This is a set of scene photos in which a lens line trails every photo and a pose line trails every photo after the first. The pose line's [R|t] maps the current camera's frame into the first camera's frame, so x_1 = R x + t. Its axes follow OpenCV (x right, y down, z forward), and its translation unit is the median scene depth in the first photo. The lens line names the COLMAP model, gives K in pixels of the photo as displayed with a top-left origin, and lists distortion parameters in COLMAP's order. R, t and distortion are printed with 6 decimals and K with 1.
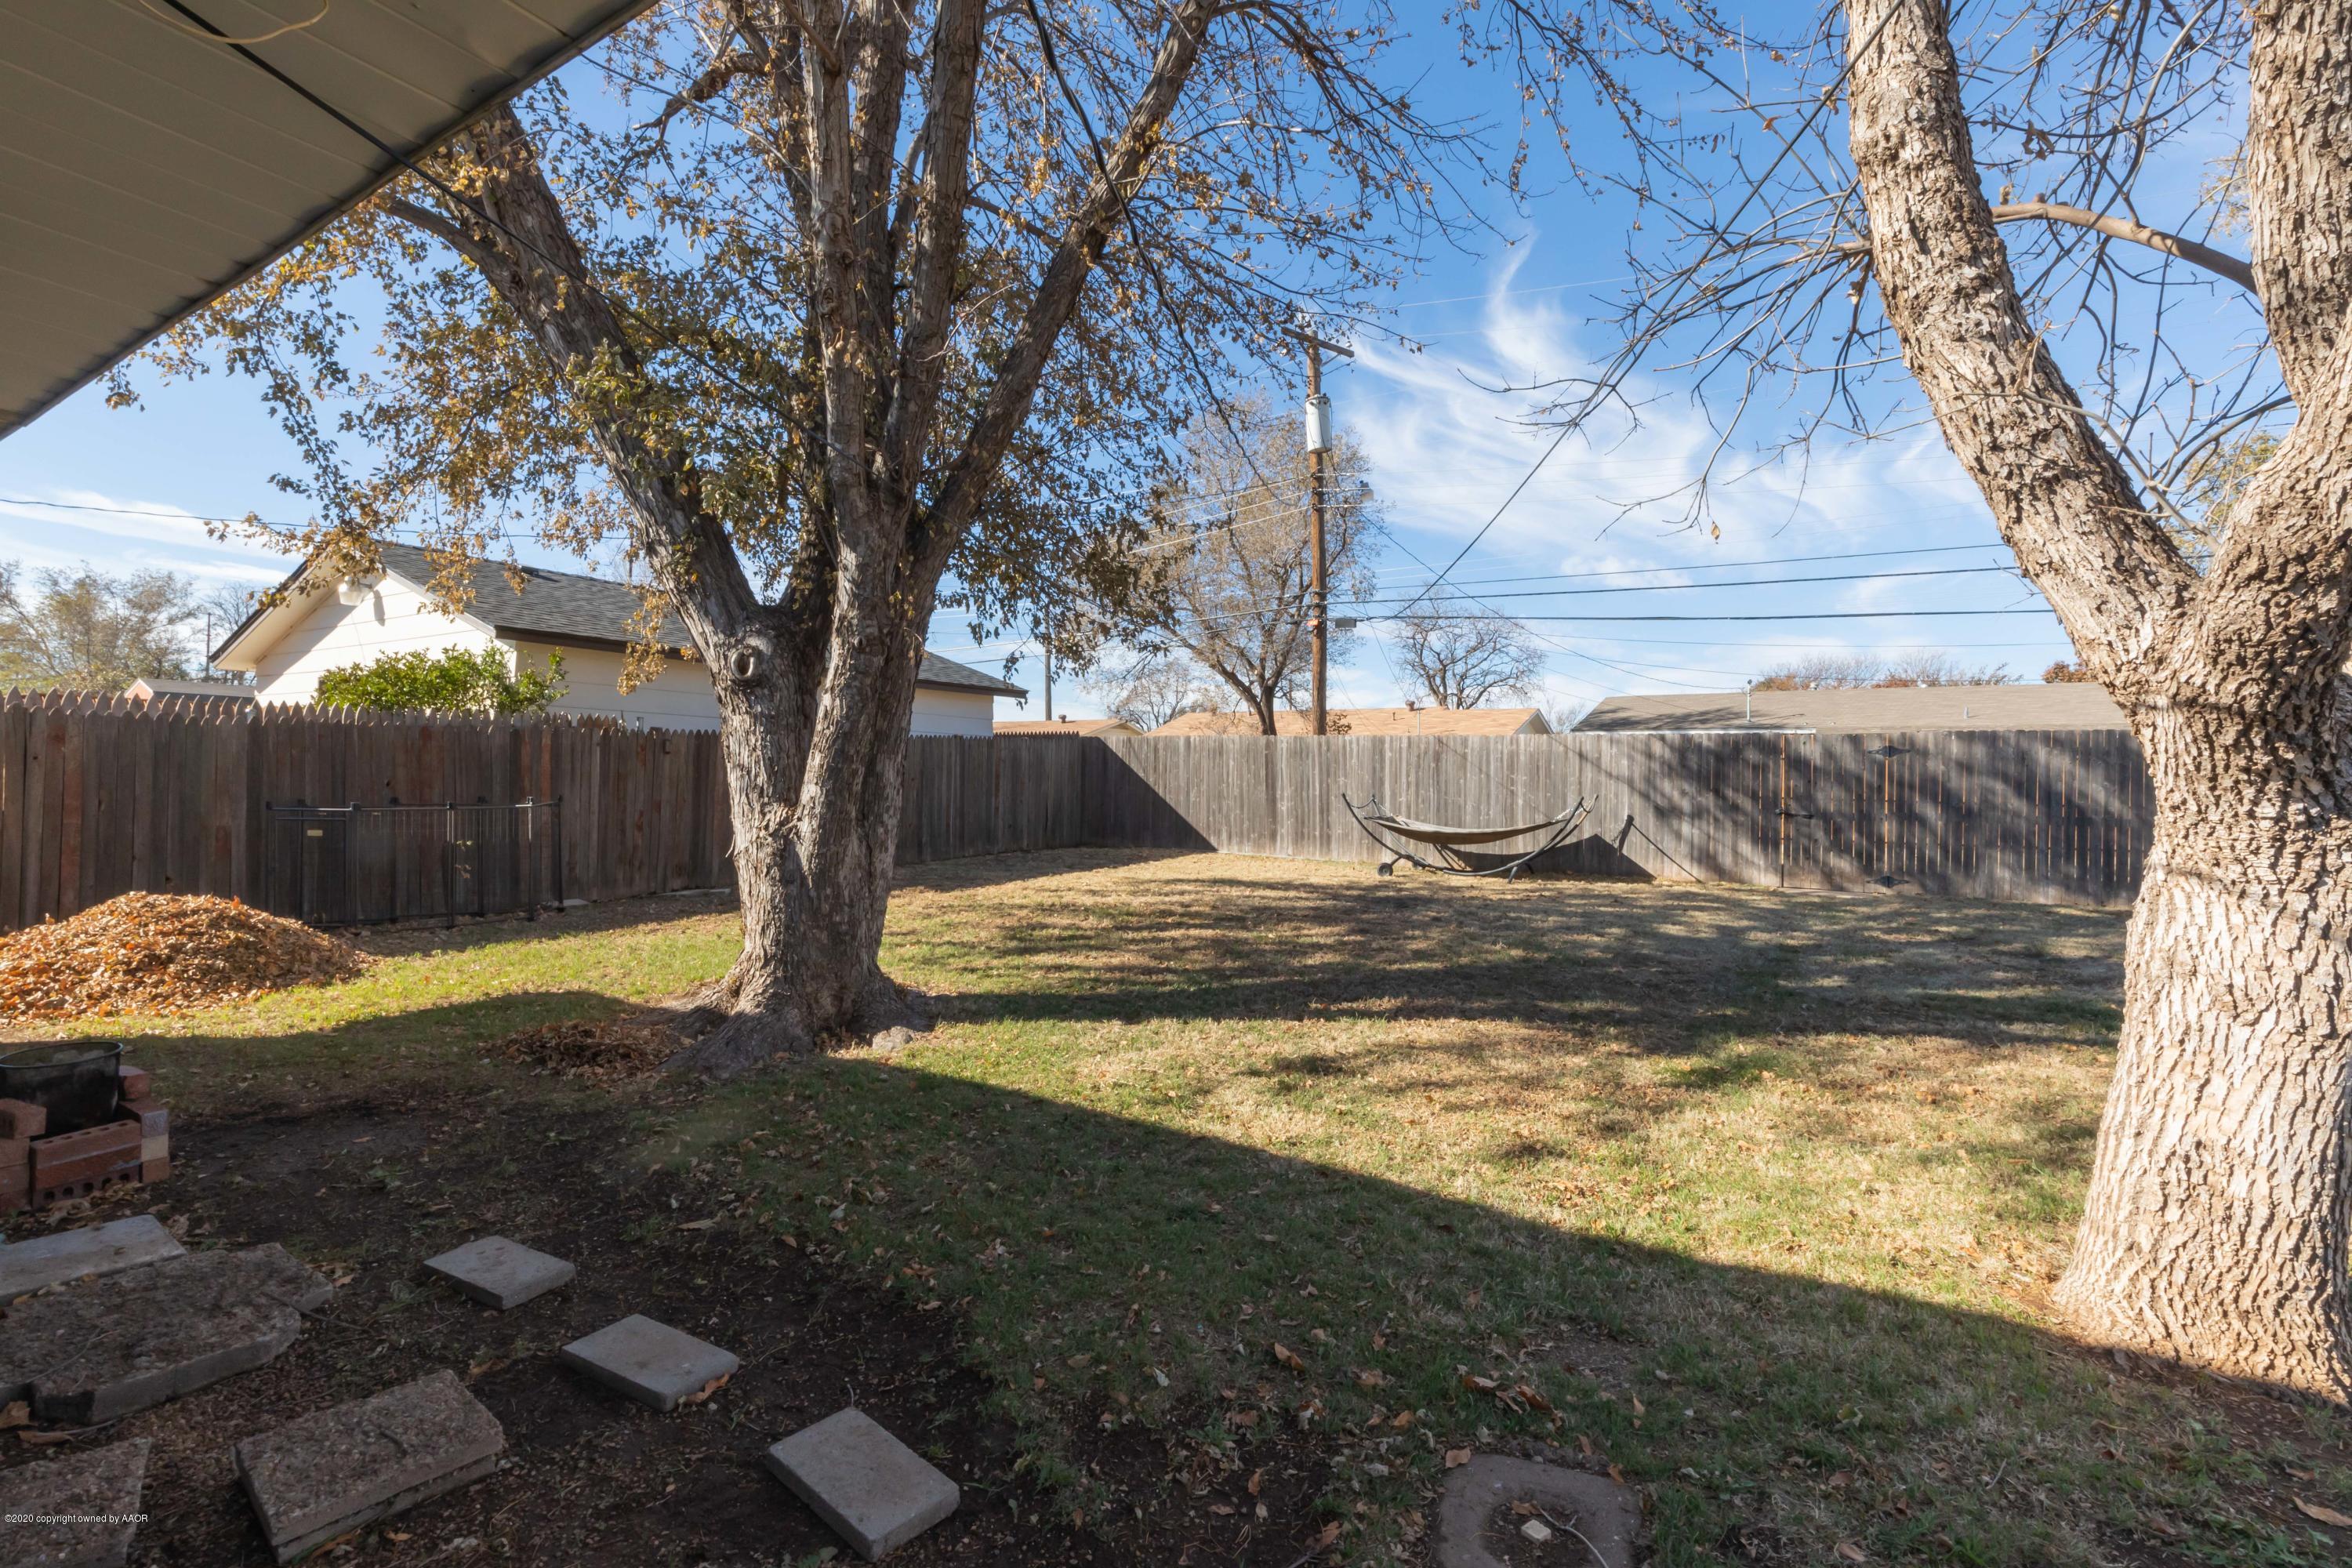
lens RADIAL K [[1048.9, 0, 1174.2], [0, 1048.9, 780.7], [0, 0, 1]] dist [0.005093, -0.000764]
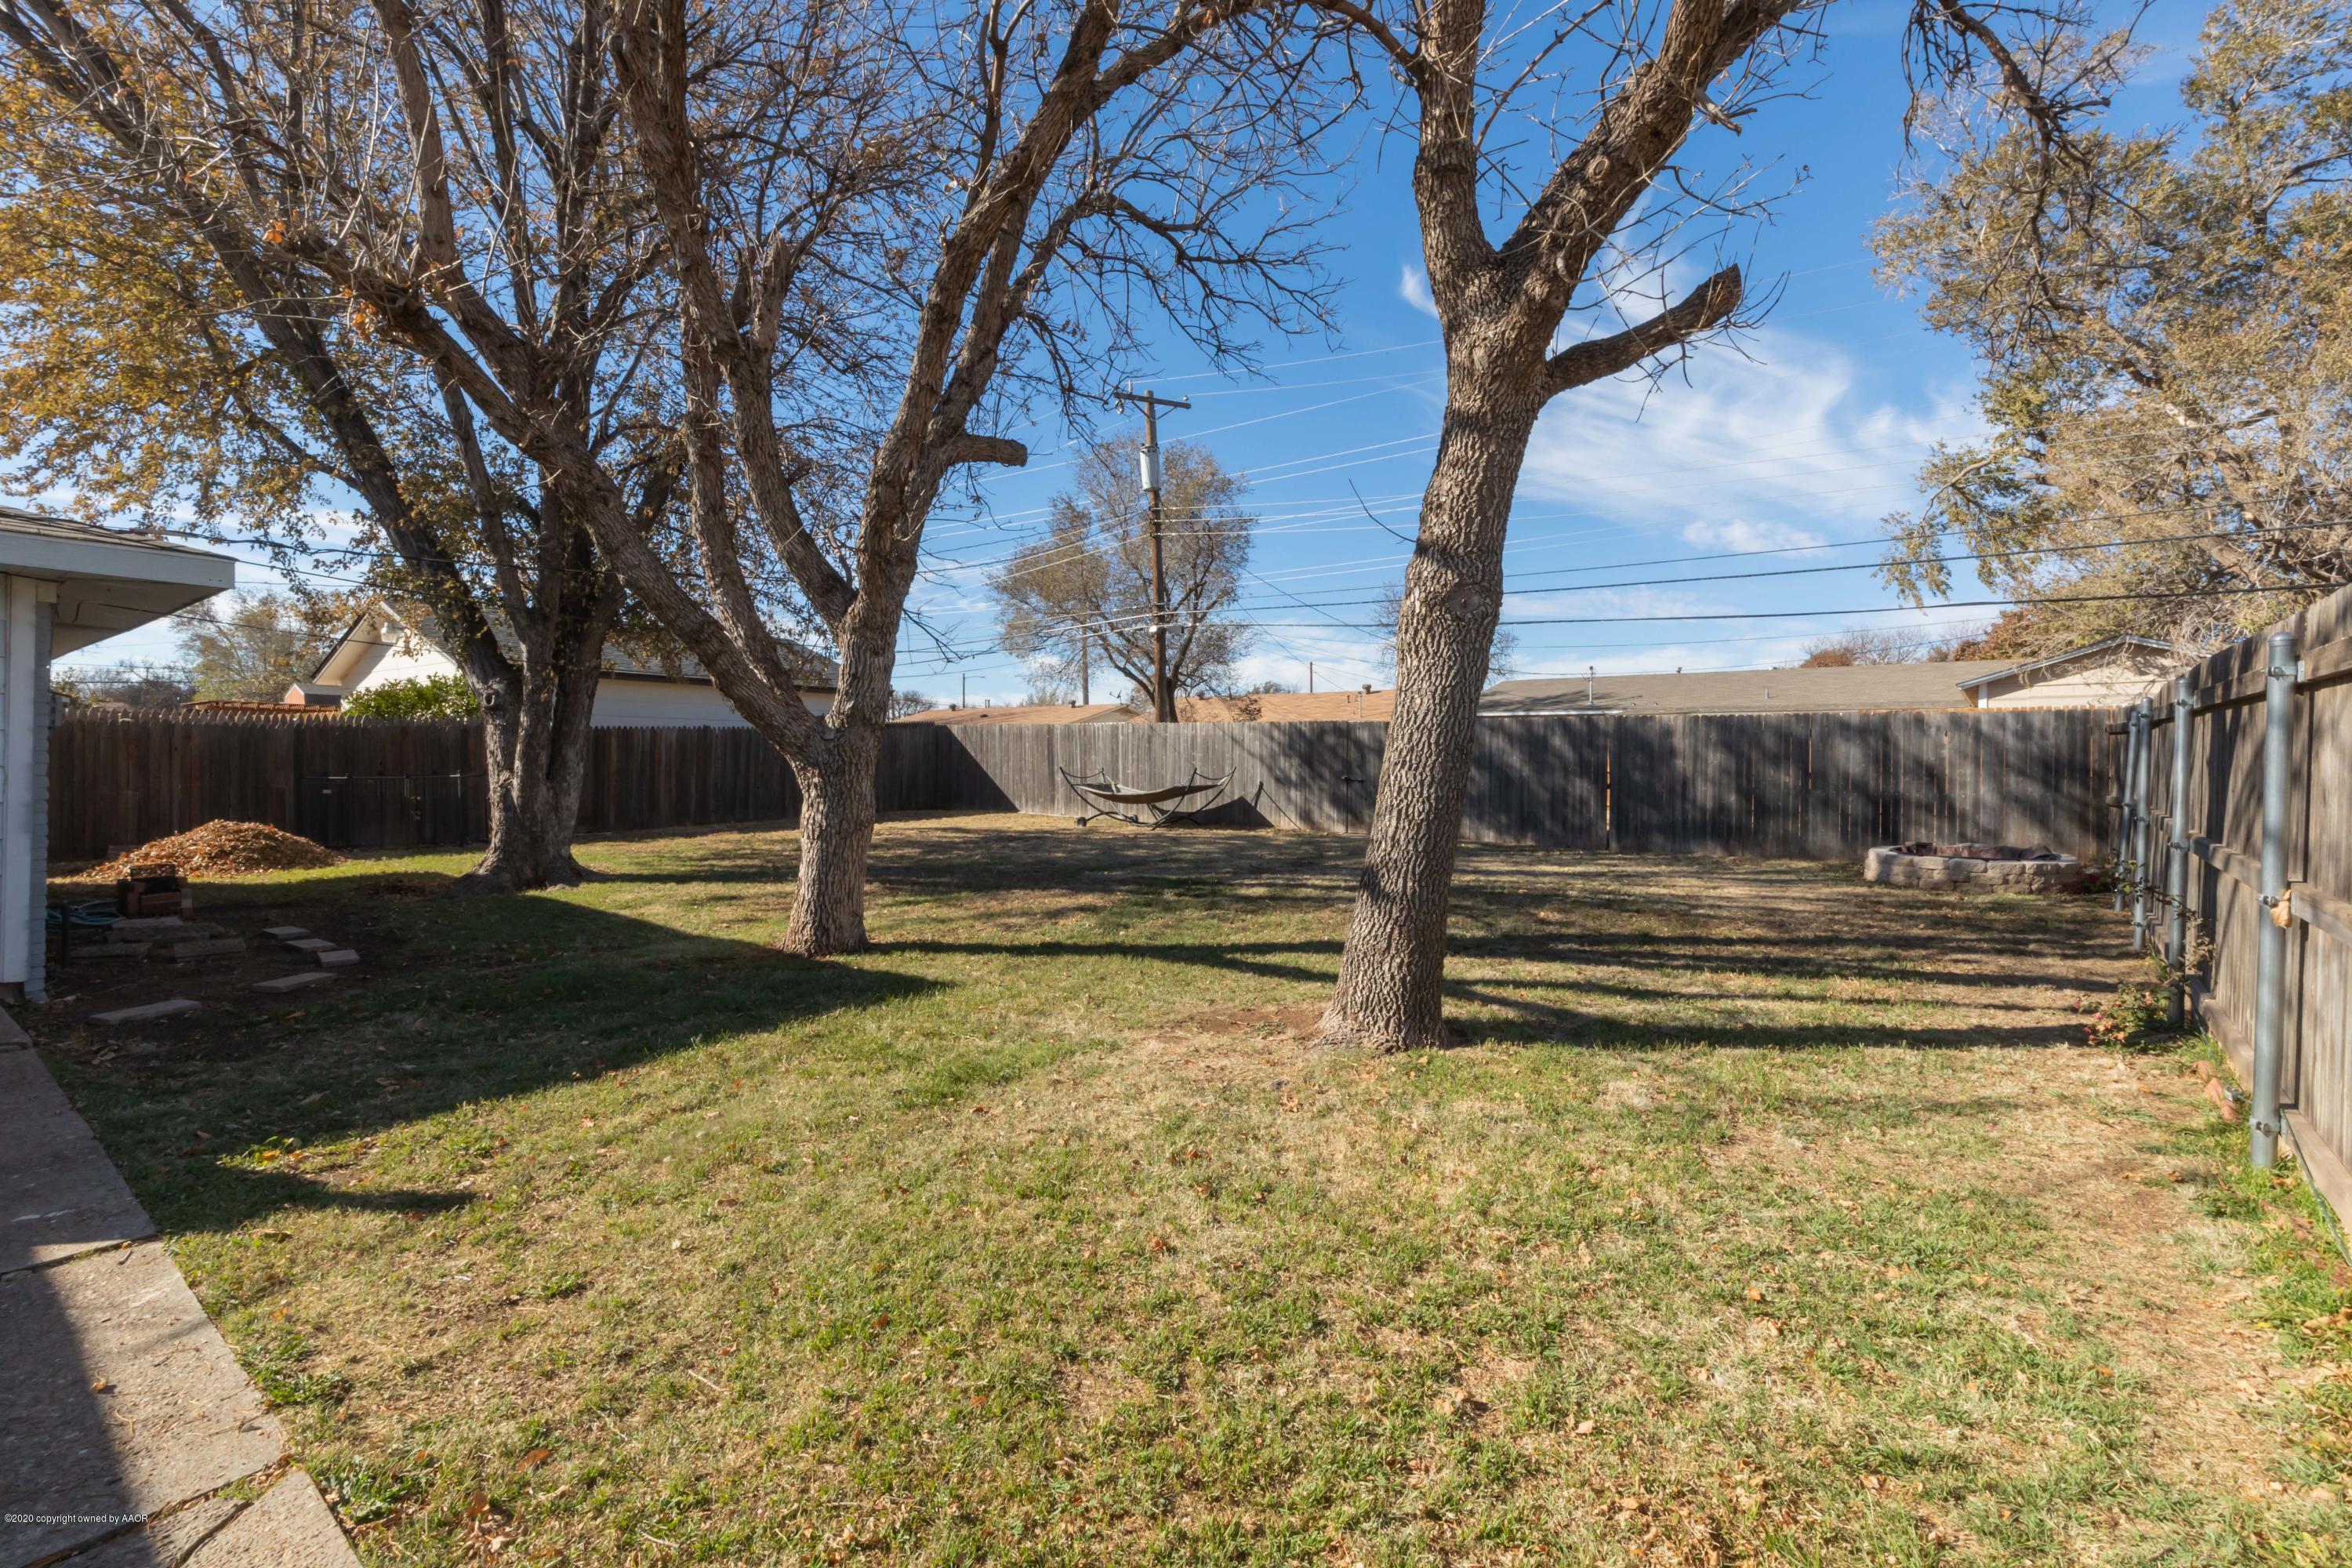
lens RADIAL K [[1048.9, 0, 1178.4], [0, 1048.9, 791.2], [0, 0, 1]] dist [0.005093, -0.000764]
pose [[0.994743, -0.003214, -0.102348, 0.495052], [0.006243, 0.999552, 0.029282, 0.004849], [0.102208, -0.029767, 0.994318, -0.377343]]
